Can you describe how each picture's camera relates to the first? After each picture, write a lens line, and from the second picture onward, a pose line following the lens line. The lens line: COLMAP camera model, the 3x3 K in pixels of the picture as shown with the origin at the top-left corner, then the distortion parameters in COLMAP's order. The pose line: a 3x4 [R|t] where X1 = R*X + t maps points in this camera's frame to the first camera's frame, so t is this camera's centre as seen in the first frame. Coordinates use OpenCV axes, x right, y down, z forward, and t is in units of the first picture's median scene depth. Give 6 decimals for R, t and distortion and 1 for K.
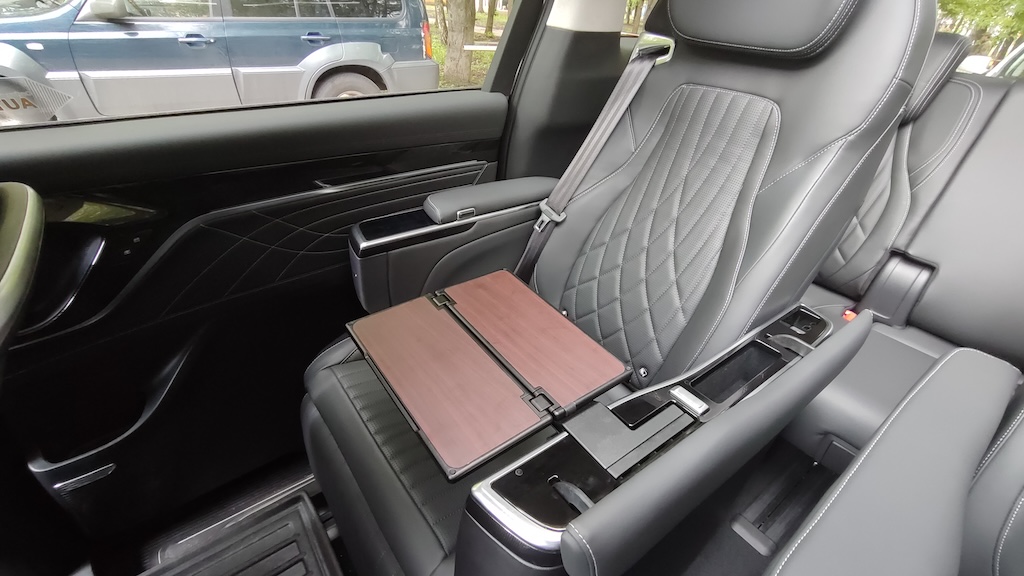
lens RADIAL K [[459.2, 0, 512.0], [0, 459.2, 288.0], [0, 0, 1]] dist [0.002063, 0.001526]
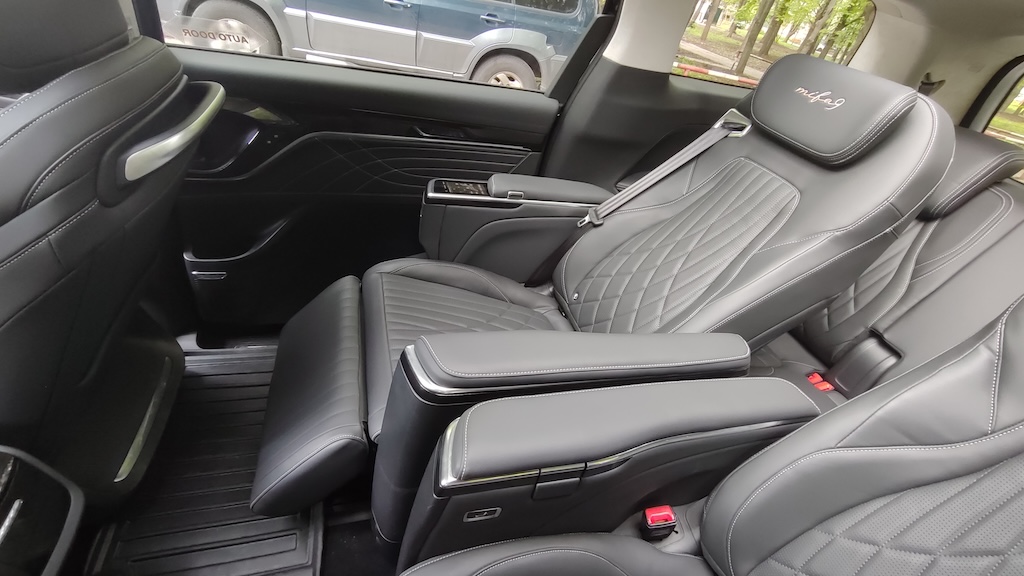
lens RADIAL K [[459.2, 0, 512.0], [0, 459.2, 288.0], [0, 0, 1]] dist [0.002063, 0.001526]
pose [[0.922260, 0.316525, -0.221922, 0.260538], [-0.315213, 0.948079, 0.042276, 0.039816], [0.223781, 0.030963, 0.974147, -0.197574]]
